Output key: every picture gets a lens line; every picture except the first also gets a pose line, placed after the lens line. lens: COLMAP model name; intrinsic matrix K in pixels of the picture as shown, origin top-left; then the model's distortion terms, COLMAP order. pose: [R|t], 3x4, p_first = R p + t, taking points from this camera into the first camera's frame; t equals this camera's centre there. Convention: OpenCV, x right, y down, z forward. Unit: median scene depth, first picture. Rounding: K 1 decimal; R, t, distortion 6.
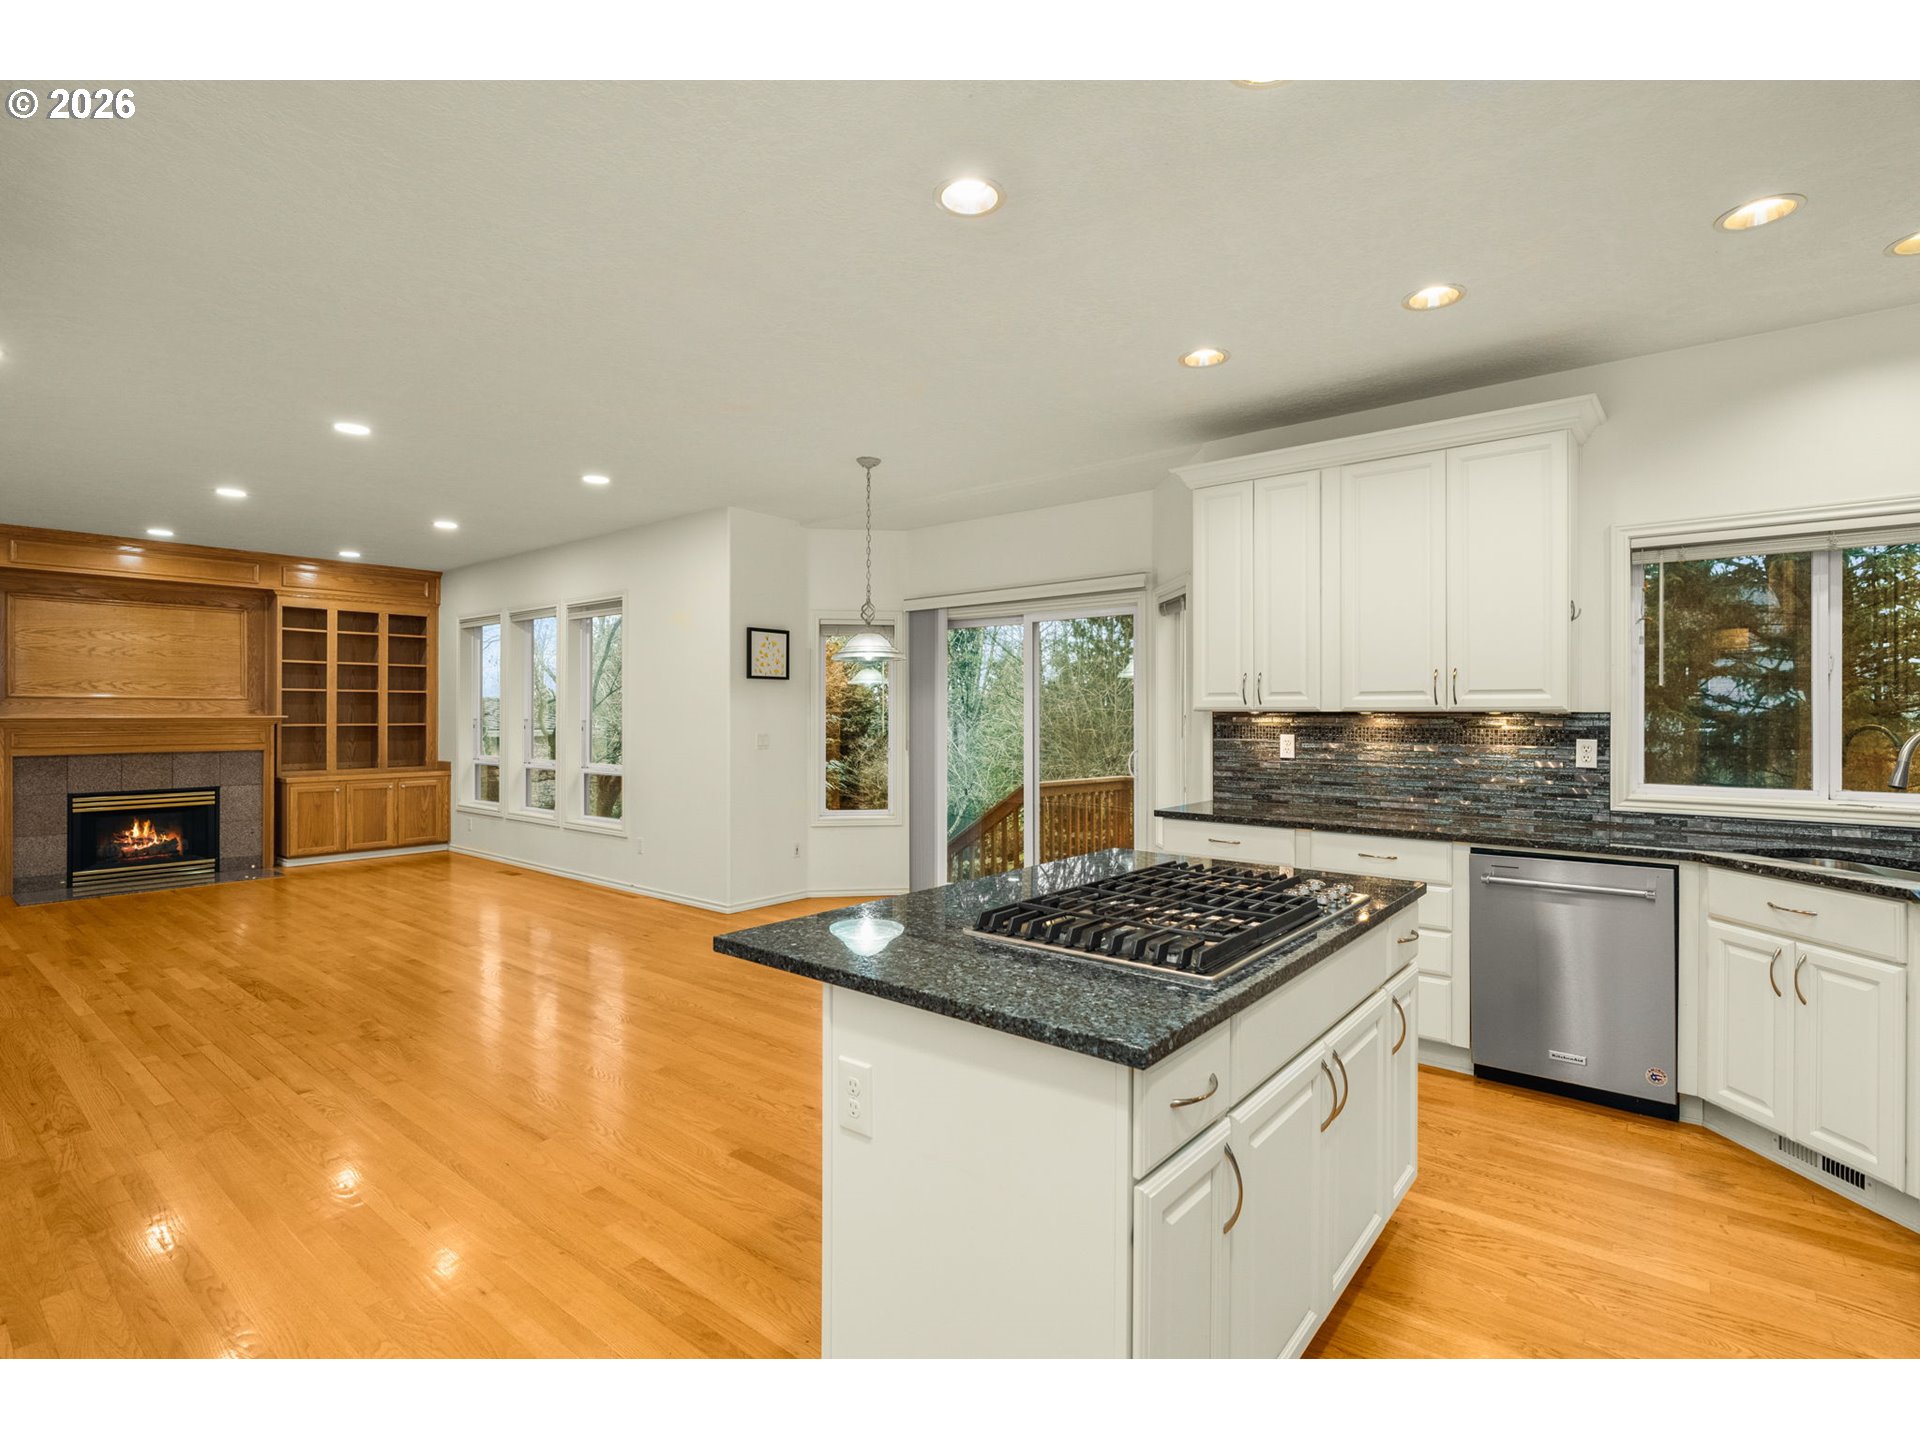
lens RADIAL K [[947.8, 0, 960.0], [0, 947.8, 720.0], [0, 0, 1]] dist [-0.001514, -0.000239]
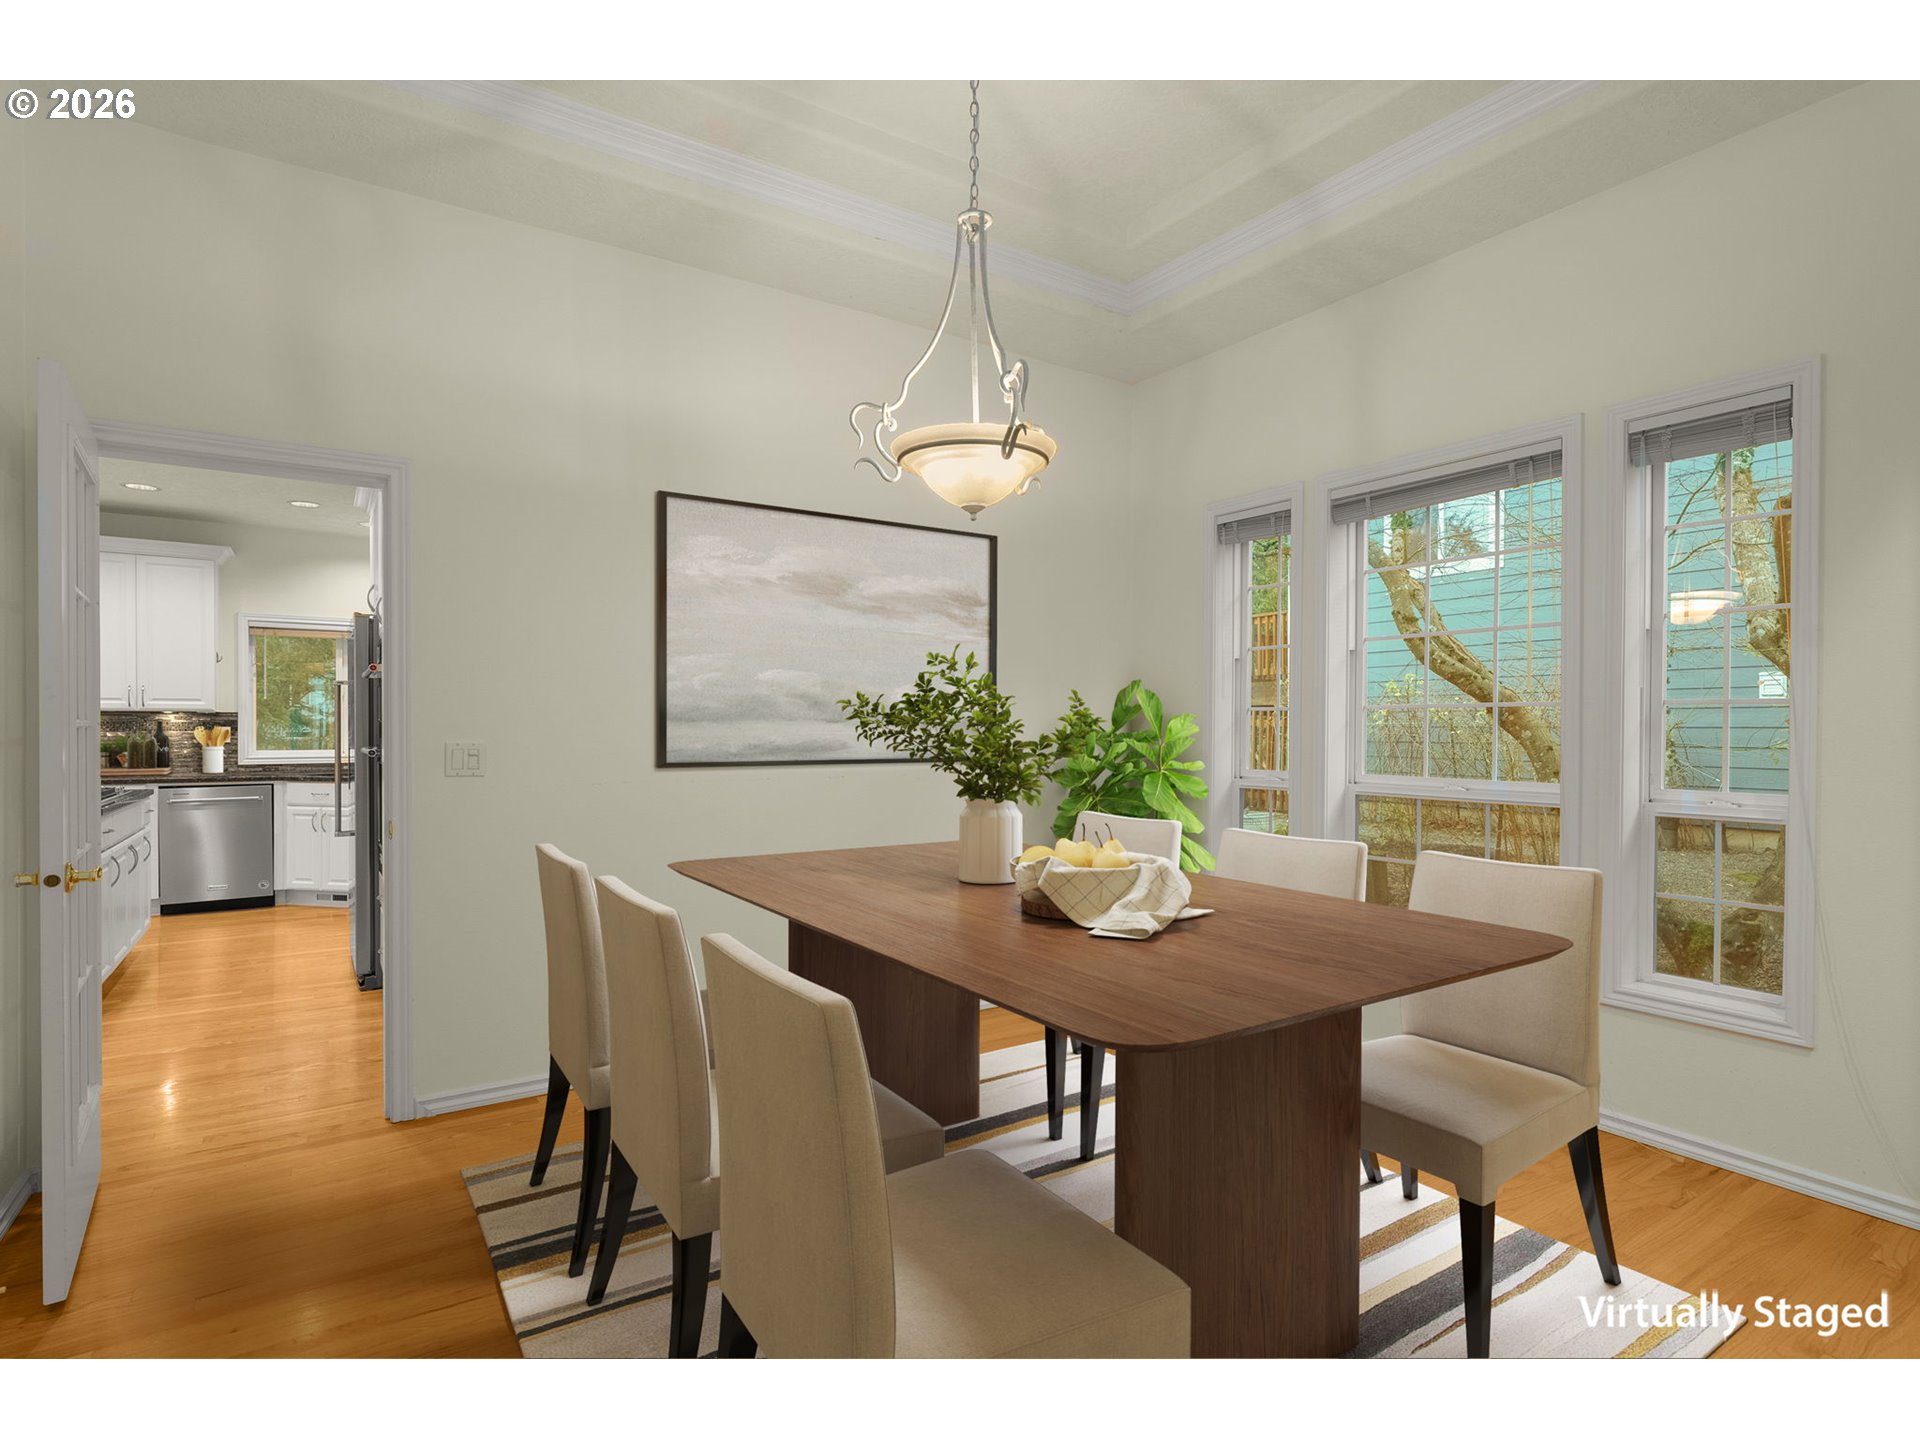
lens RADIAL K [[947.8, 0, 960.0], [0, 947.8, 720.0], [0, 0, 1]] dist [-0.001514, -0.000239]
pose [[0.299041, 0.005176, 0.954226, -0.668511], [0.007431, 0.999942, -0.007752, 0.032526], [-0.954211, 0.009409, 0.298985, -0.915711]]
